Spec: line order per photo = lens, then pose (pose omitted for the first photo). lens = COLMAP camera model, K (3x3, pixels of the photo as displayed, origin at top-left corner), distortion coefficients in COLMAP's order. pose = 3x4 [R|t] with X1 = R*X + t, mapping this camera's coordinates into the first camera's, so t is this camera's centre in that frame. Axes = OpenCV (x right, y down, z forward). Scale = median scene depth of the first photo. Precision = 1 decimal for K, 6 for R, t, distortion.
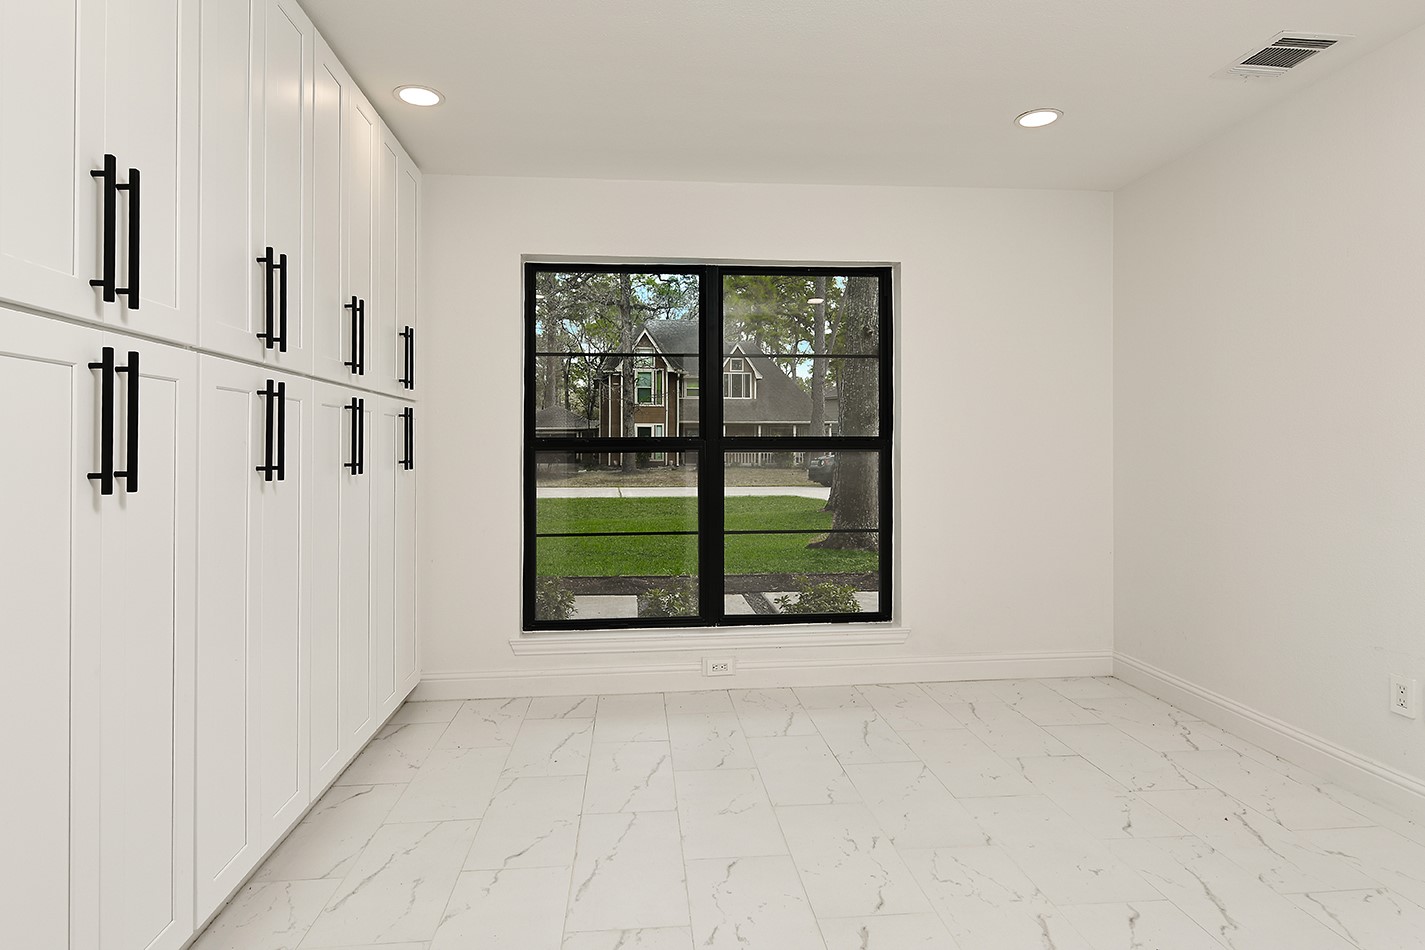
lens RADIAL K [[719.2, 0, 665.1], [0, 719.2, 488.0], [0, 0, 1]] dist [0.010803, 0.000376]
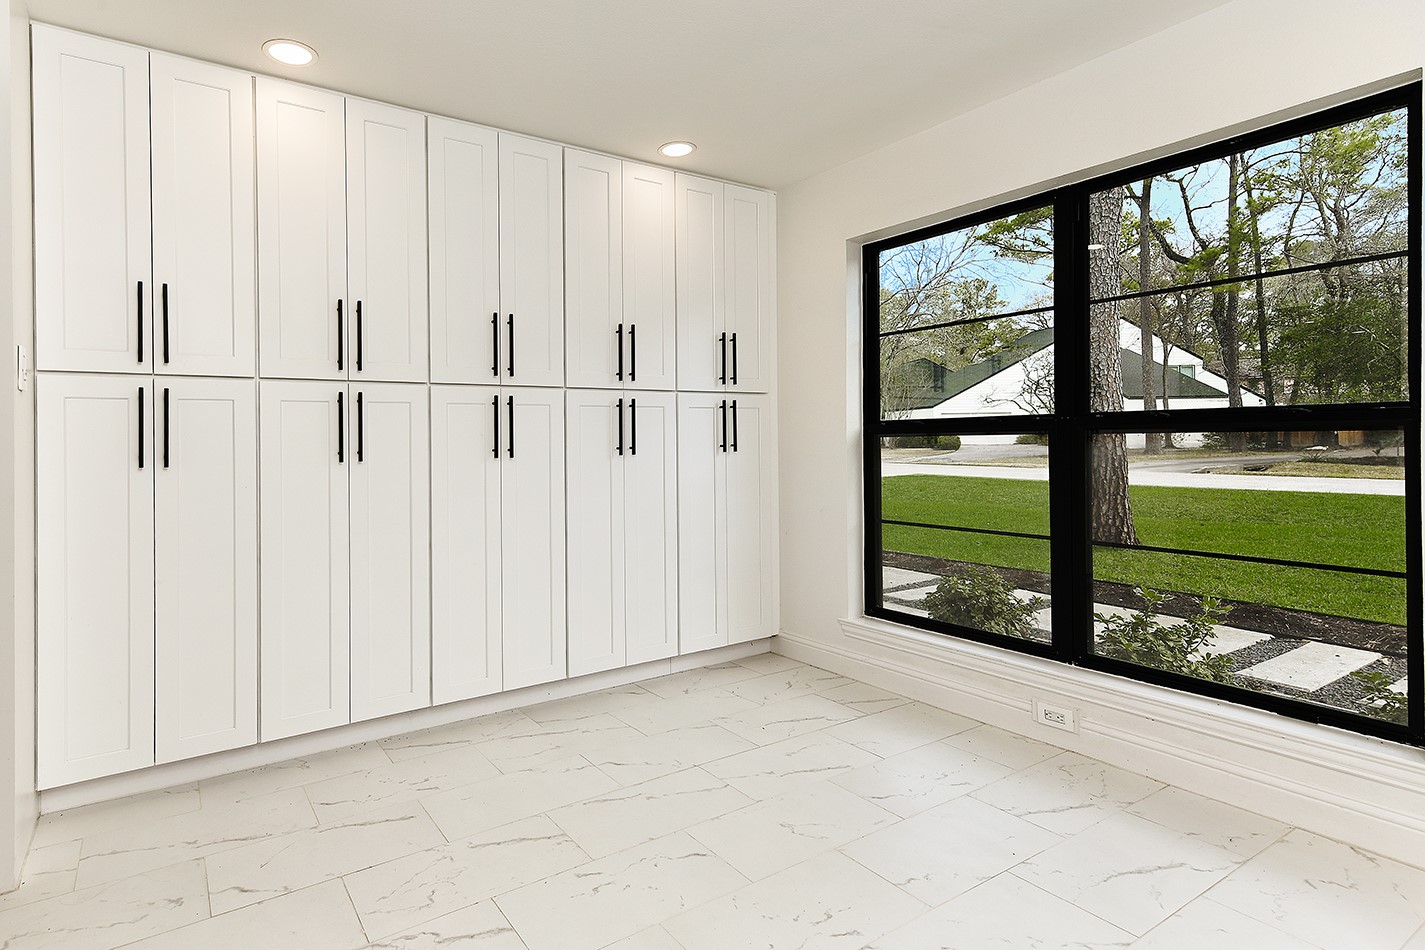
lens RADIAL K [[730.5, 0, 715.7], [0, 730.5, 480.3], [0, 0, 1]] dist [0.003850, -0.010350]
pose [[0.498188, 0.041818, -0.866060, 0.575596], [-0.033873, 0.999012, 0.028753, -0.010768], [0.866407, 0.015012, 0.499112, 0.311847]]
